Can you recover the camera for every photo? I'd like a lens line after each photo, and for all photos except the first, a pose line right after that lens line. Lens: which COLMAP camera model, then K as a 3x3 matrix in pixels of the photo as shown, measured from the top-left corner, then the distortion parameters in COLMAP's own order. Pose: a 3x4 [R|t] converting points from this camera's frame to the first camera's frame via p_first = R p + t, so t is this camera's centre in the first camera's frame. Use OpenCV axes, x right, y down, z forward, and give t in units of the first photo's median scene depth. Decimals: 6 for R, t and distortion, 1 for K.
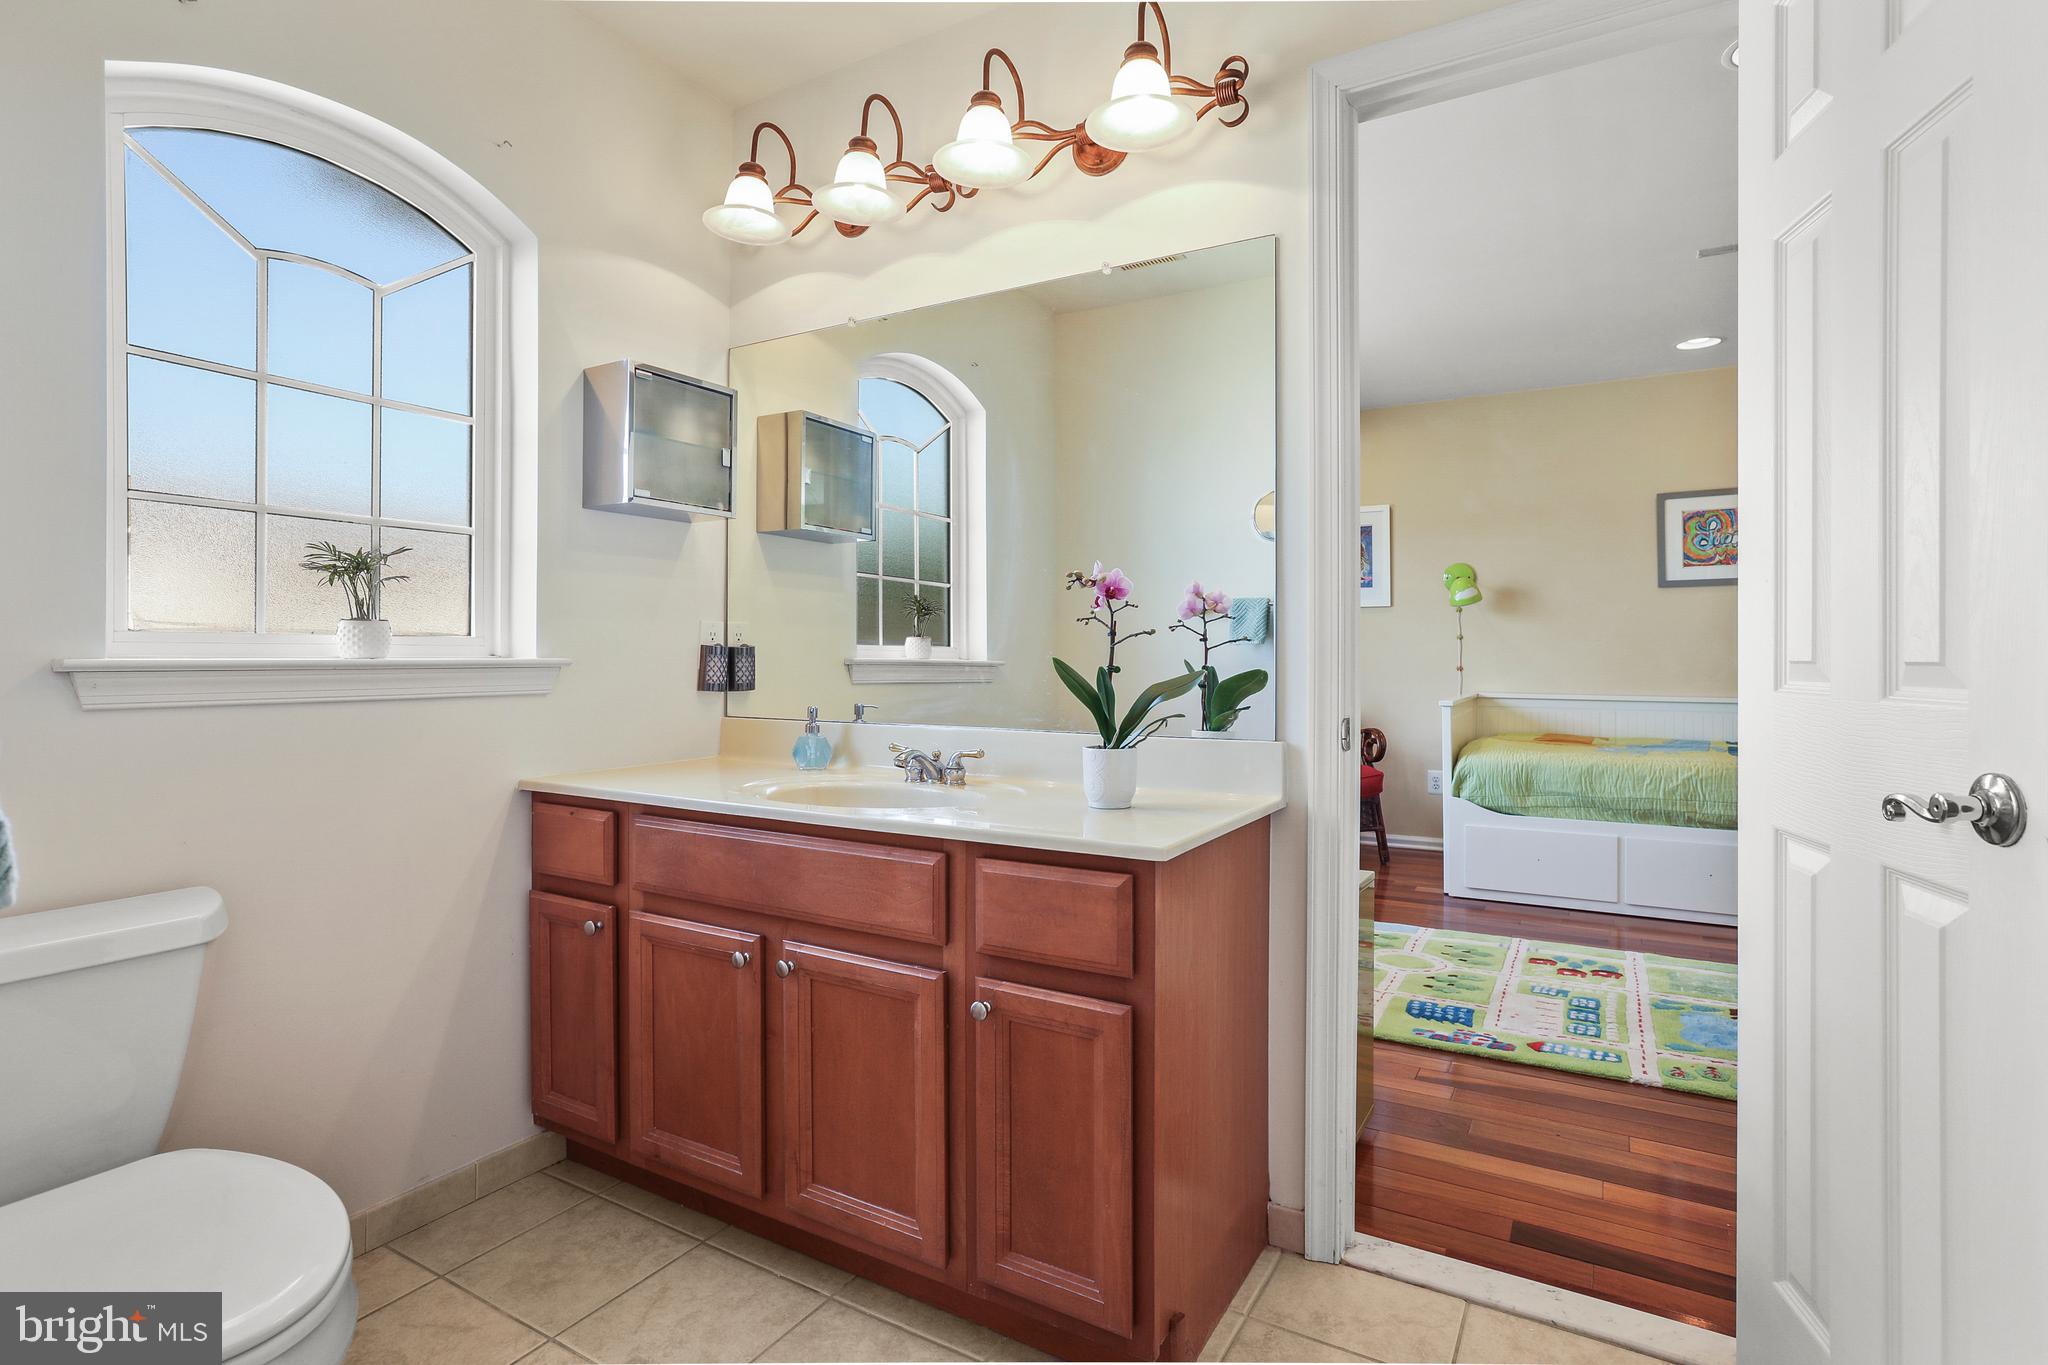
lens RADIAL K [[1006.6, 0, 1029.5], [0, 1006.6, 639.5], [0, 0, 1]] dist [-0.015389, 0.000241]
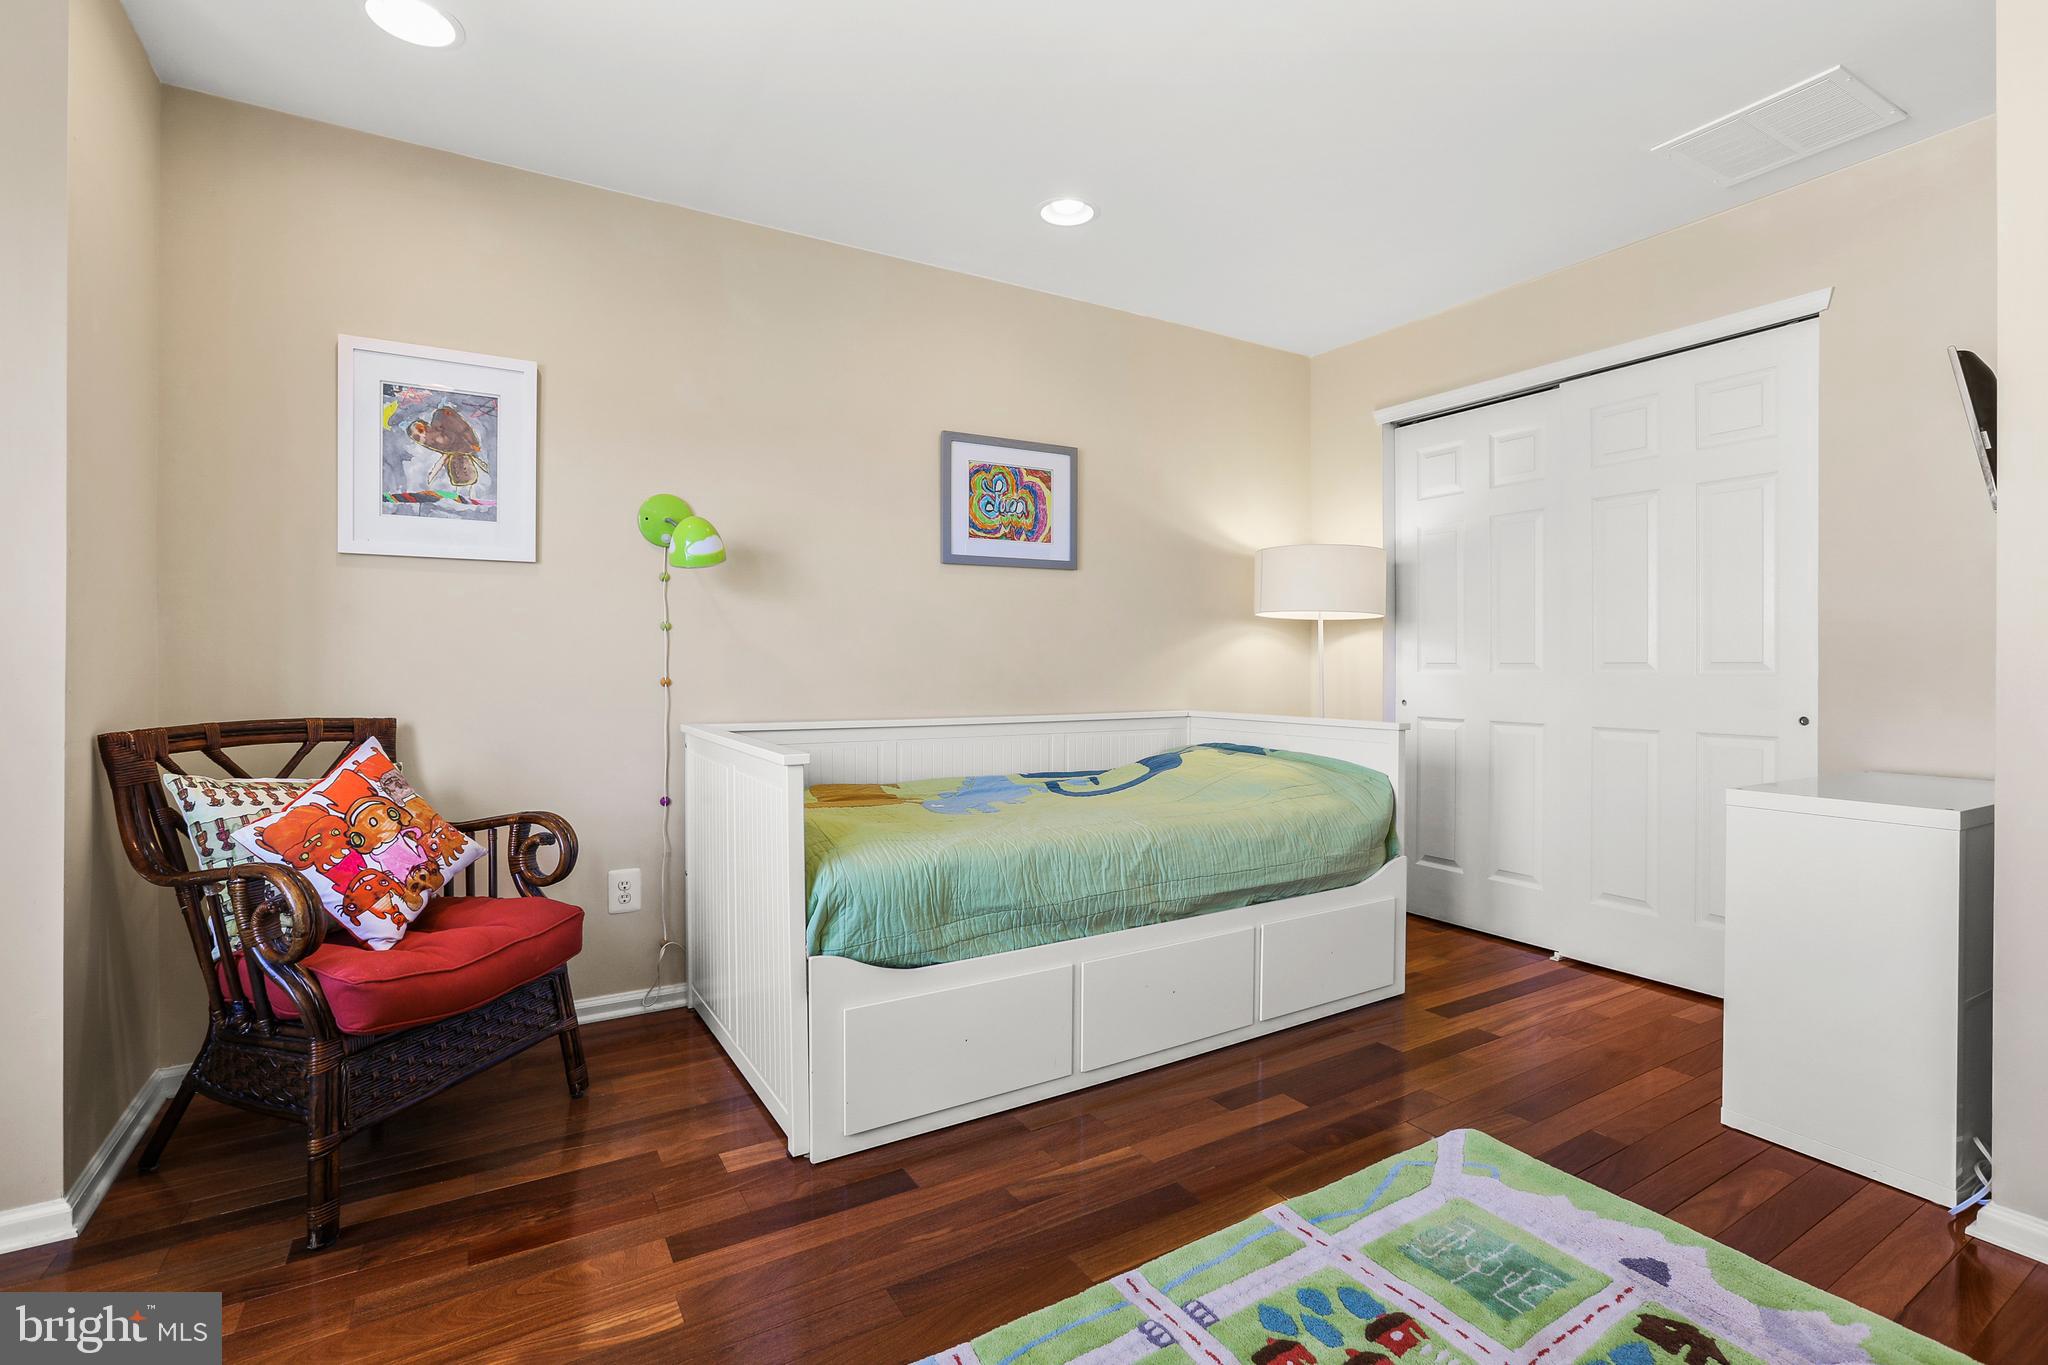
lens RADIAL K [[935.5, 0, 1022.6], [0, 935.5, 670.2], [0, 0, 1]] dist [-0.046190, 0.016360]
pose [[0.481678, -0.006825, 0.876322, 0.086392], [-0.014136, 0.999779, 0.015557, 0.013931], [-0.876234, -0.019881, 0.481475, 0.709342]]
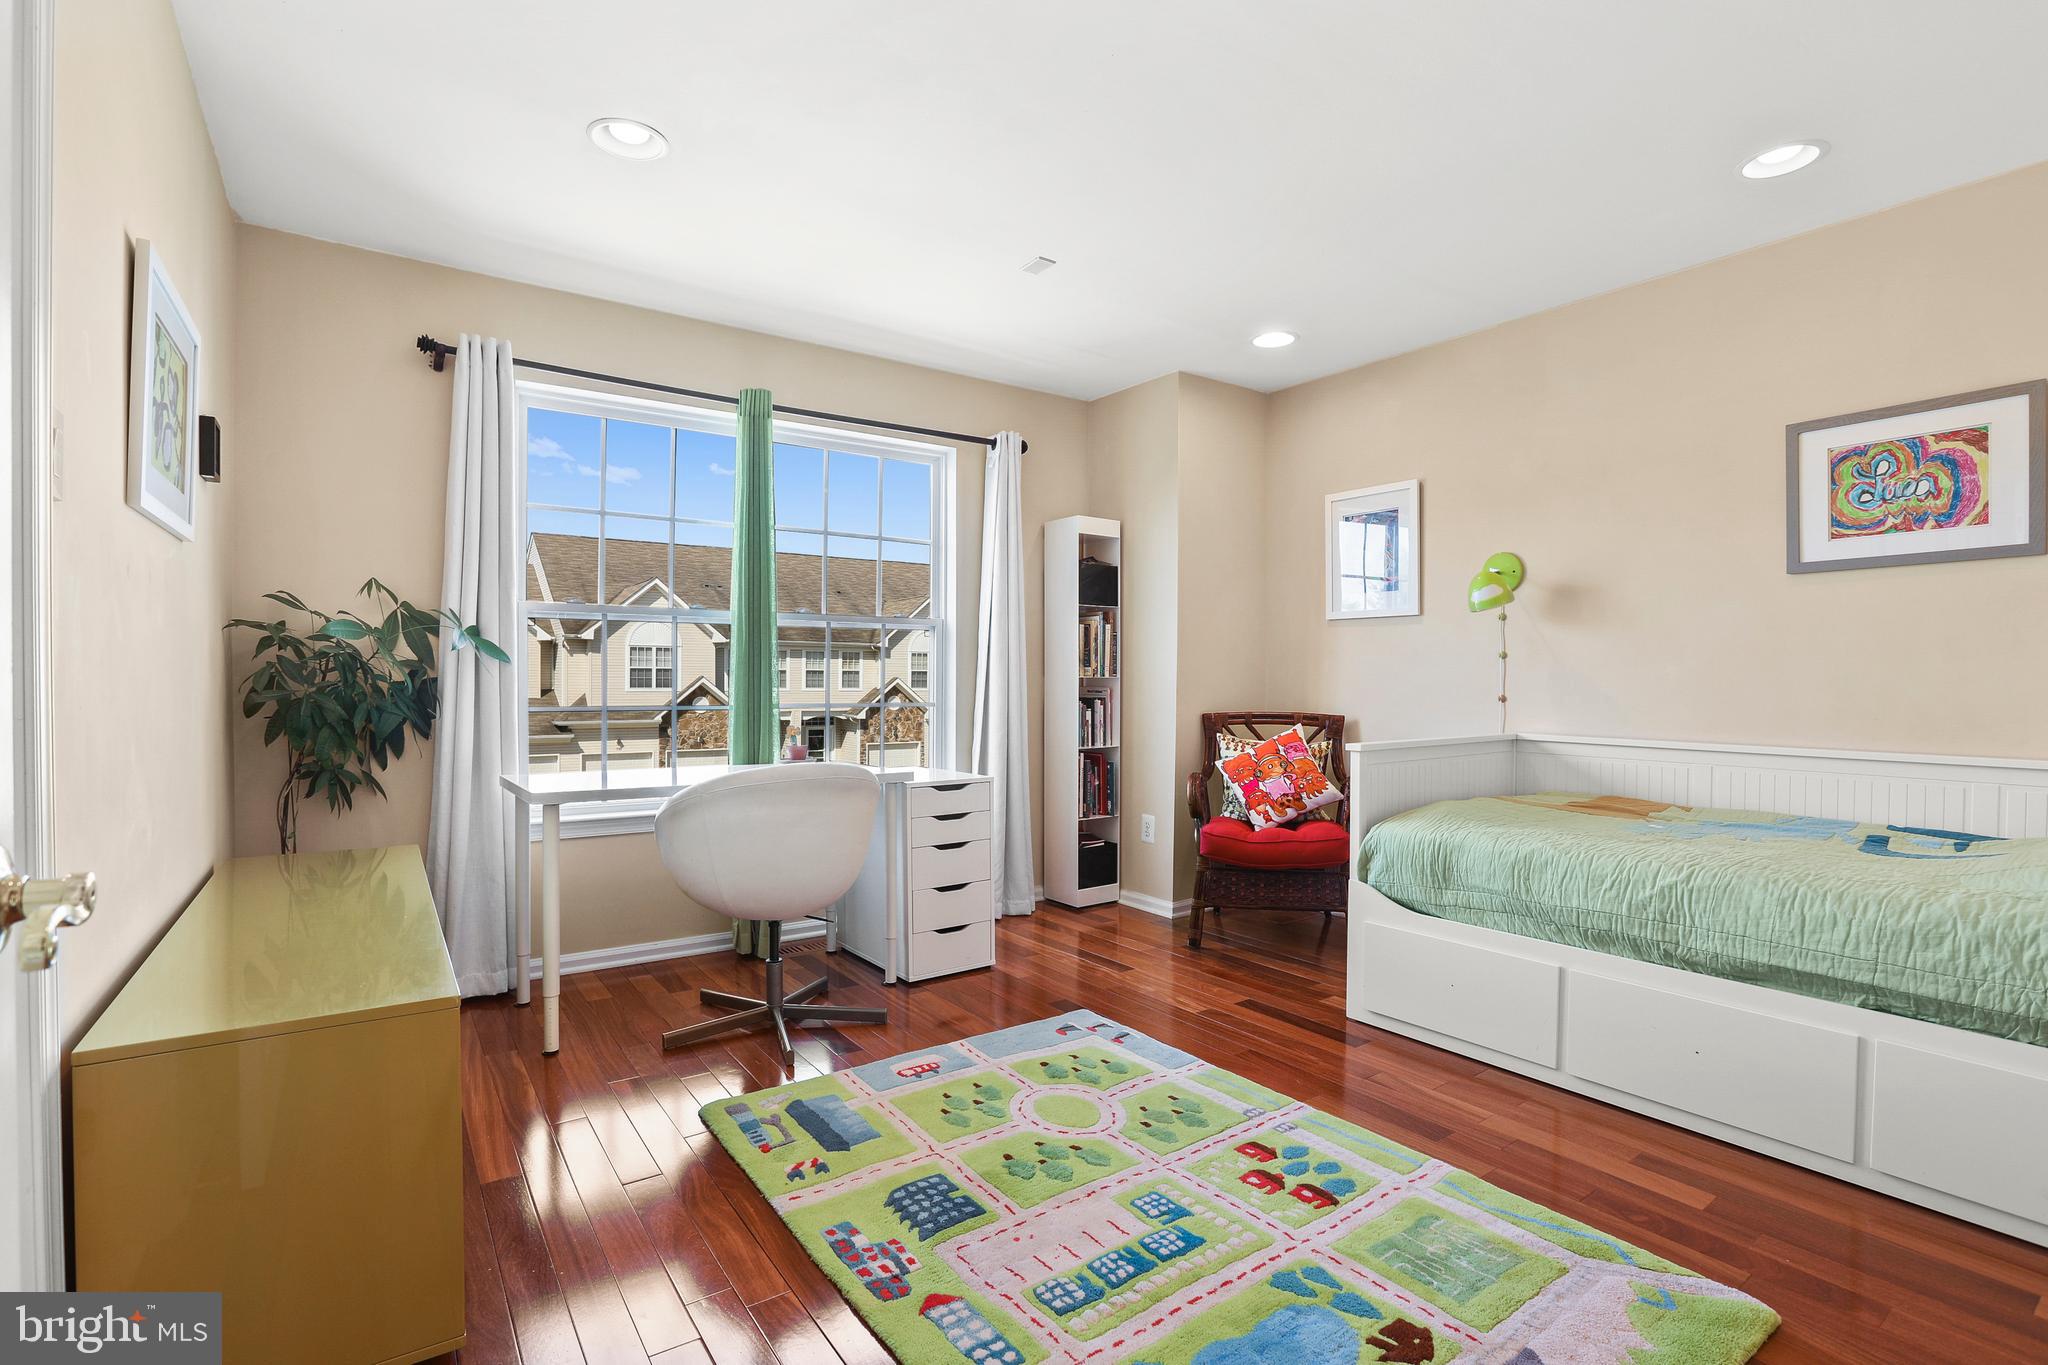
lens RADIAL K [[950.8, 0, 1024.0], [0, 950.8, 682.5], [0, 0, 1]] dist [-0.048421, 0.016733]
pose [[0.912732, 0.005760, -0.408519, 0.481325], [0.001466, 0.999848, 0.017373, 0.006093], [0.408556, -0.016455, 0.912585, 0.302322]]
